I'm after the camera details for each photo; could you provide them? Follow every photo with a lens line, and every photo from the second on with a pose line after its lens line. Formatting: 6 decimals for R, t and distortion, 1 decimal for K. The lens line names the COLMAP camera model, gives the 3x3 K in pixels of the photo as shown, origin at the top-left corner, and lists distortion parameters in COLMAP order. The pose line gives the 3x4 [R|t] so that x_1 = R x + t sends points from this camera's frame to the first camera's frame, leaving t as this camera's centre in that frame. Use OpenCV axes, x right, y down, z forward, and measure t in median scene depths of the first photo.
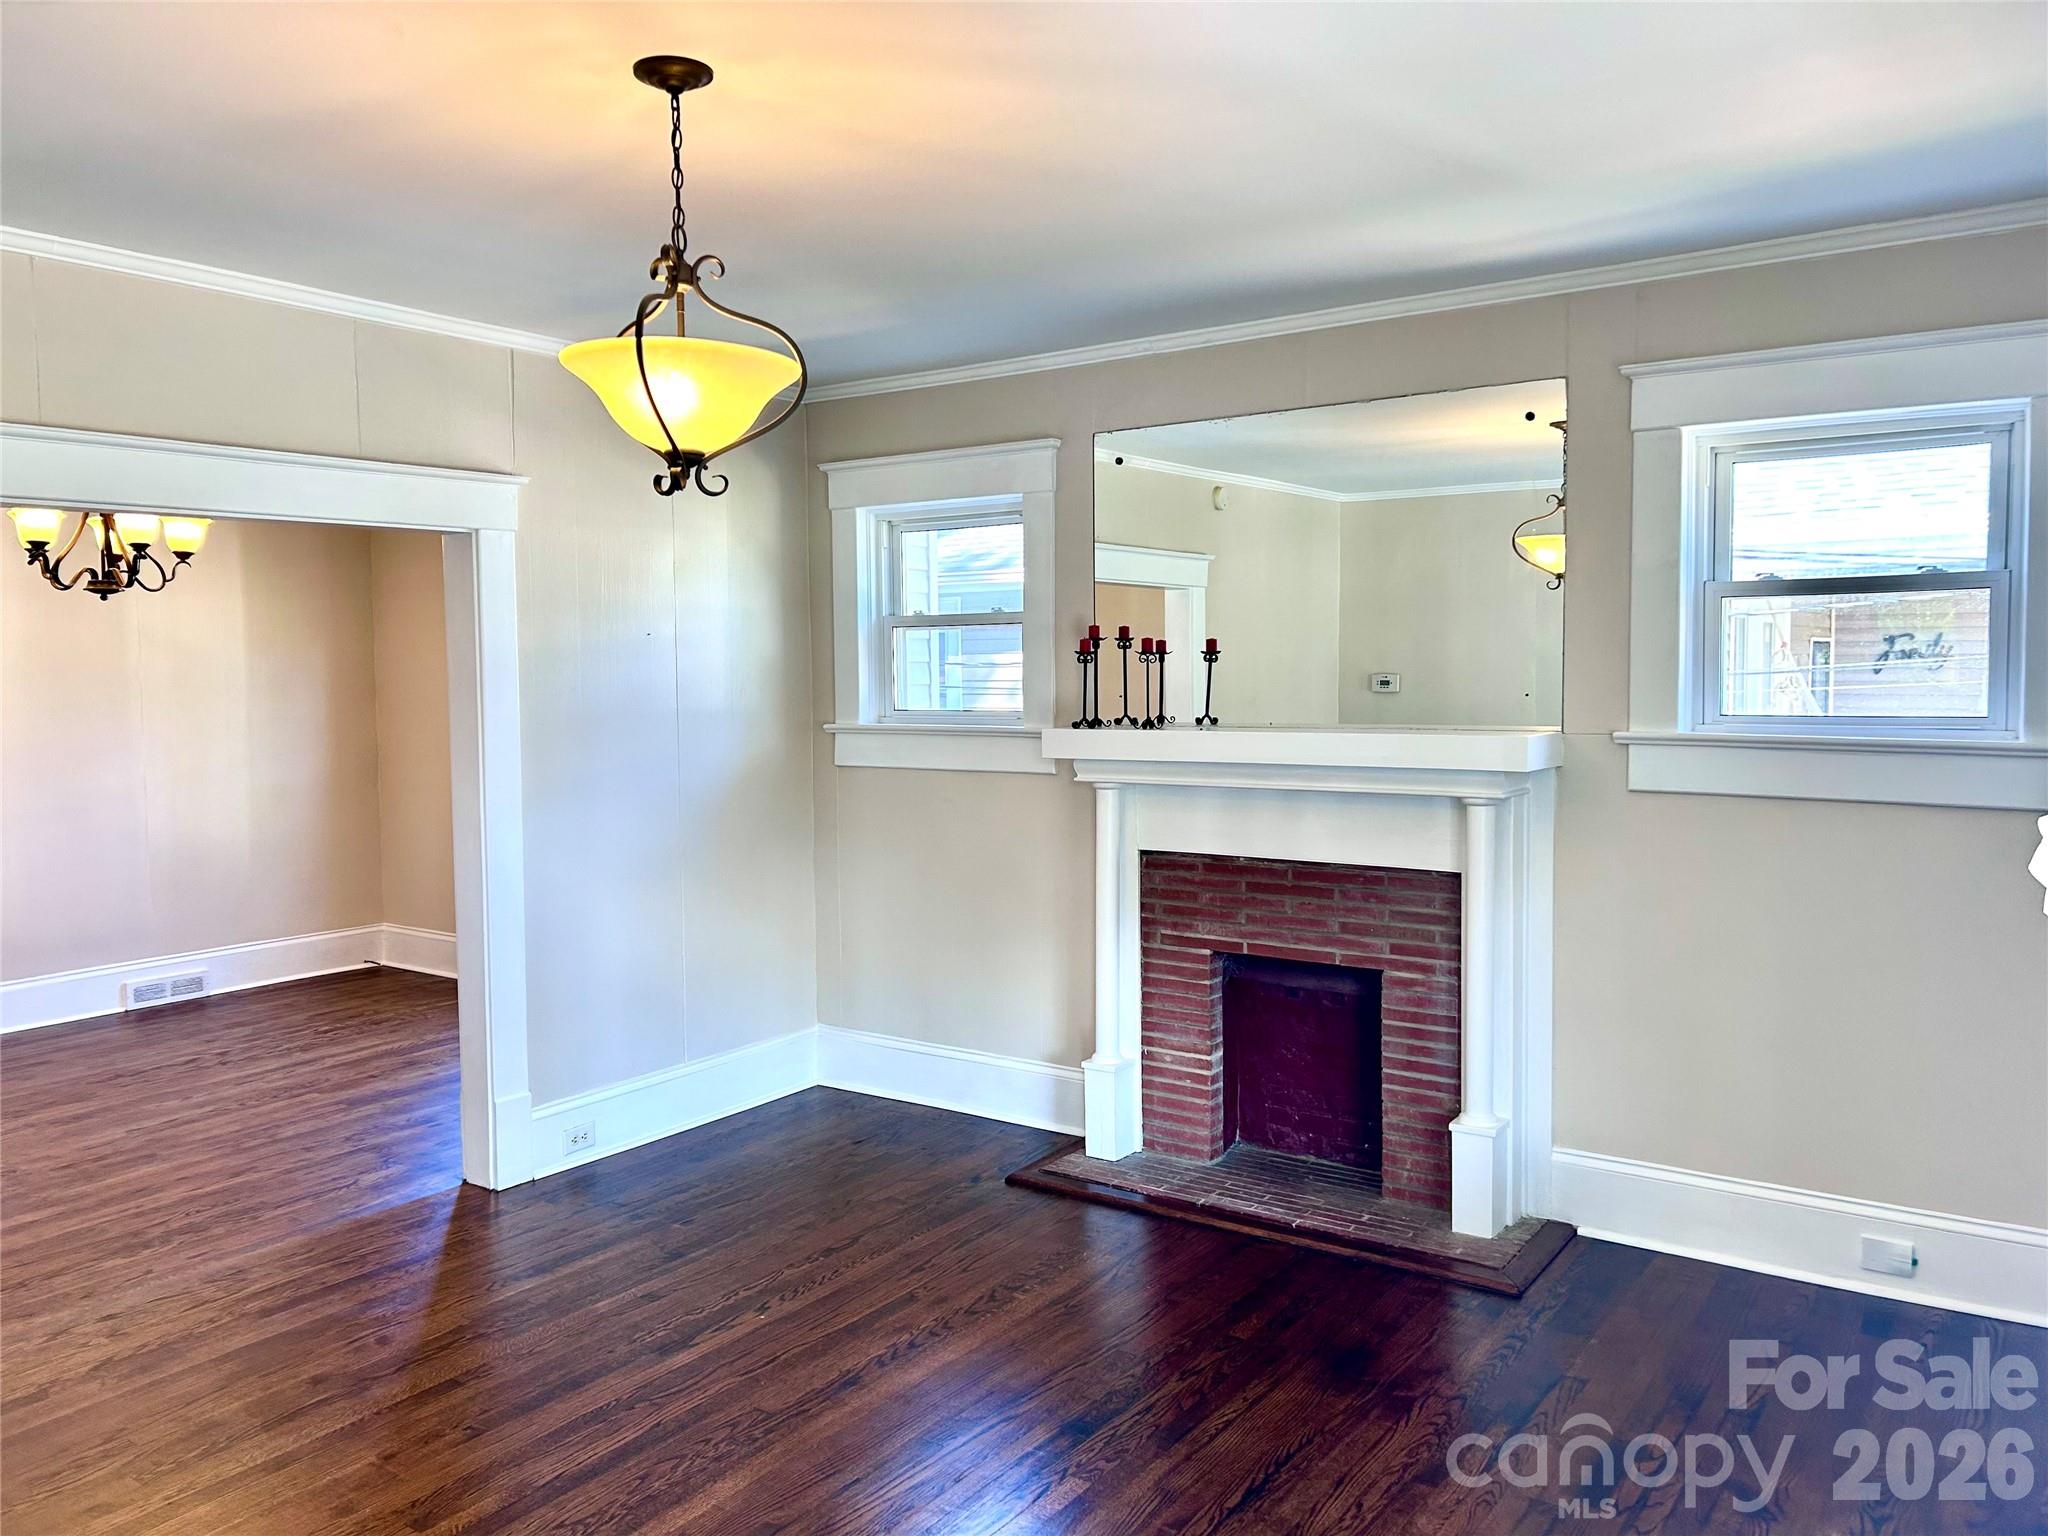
lens RADIAL K [[1571.4, 0, 1024.0], [0, 1571.4, 768.0], [0, 0, 1]] dist [0.113347, -0.231286]
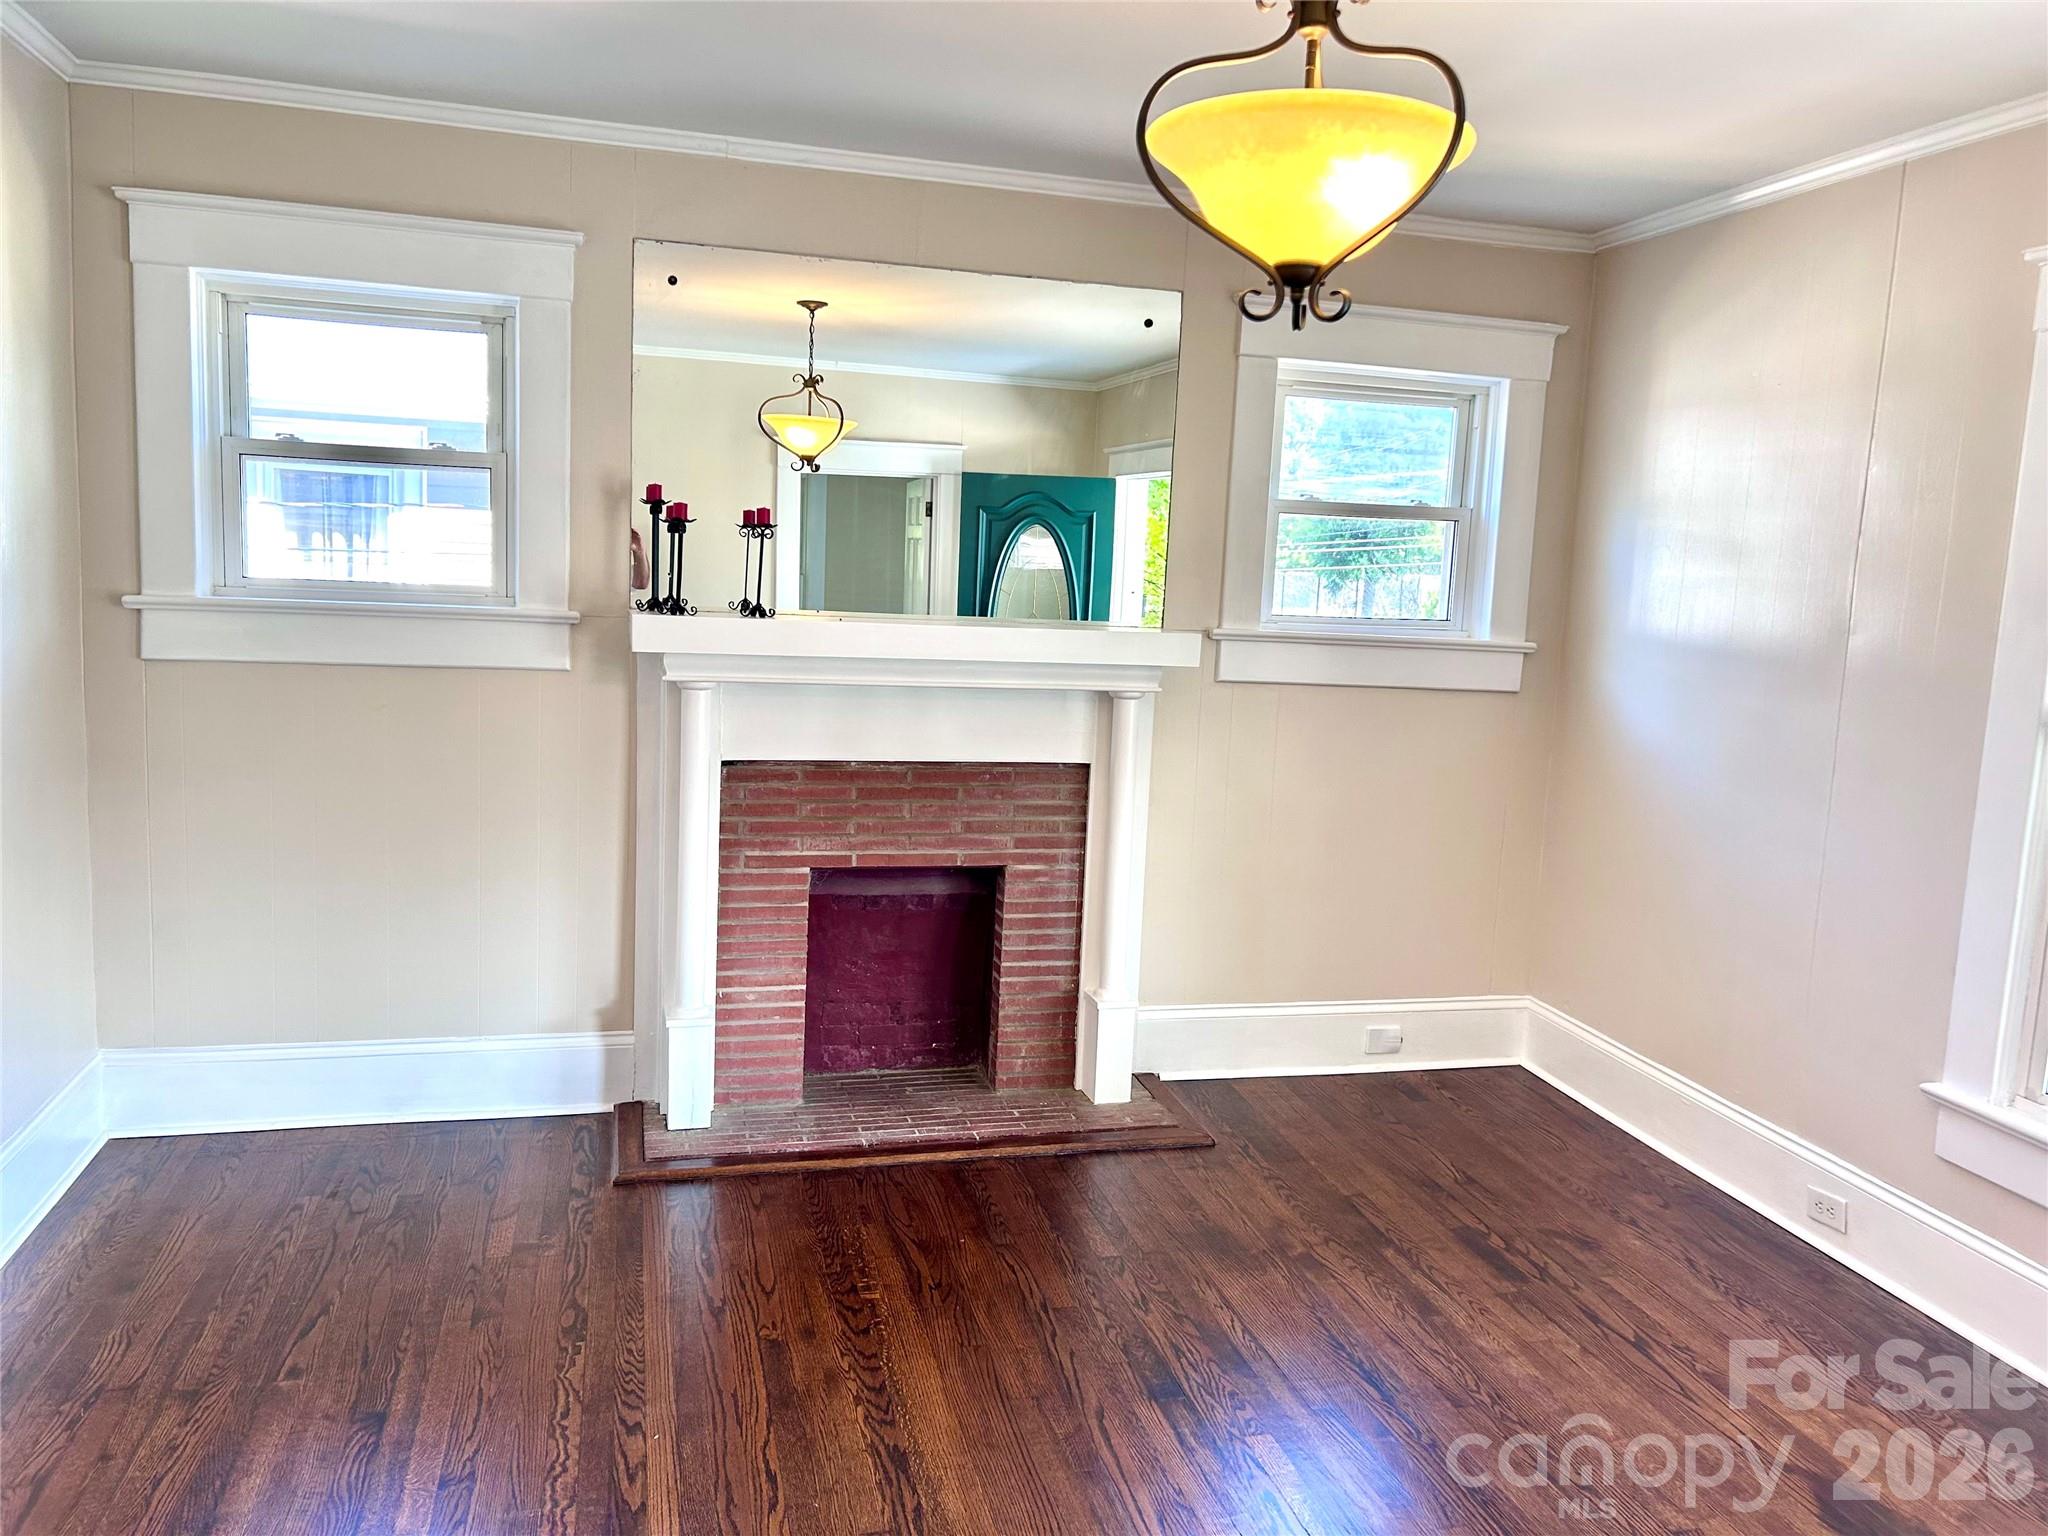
lens RADIAL K [[1569.4, 0, 1024.0], [0, 1569.4, 768.0], [0, 0, 1]] dist [0.067854, -0.092356]
pose [[0.623533, -0.067598, 0.778869, -0.499206], [0.000267, 0.996273, 0.086253, -0.017123], [-0.781797, -0.053573, 0.621227, 0.361842]]
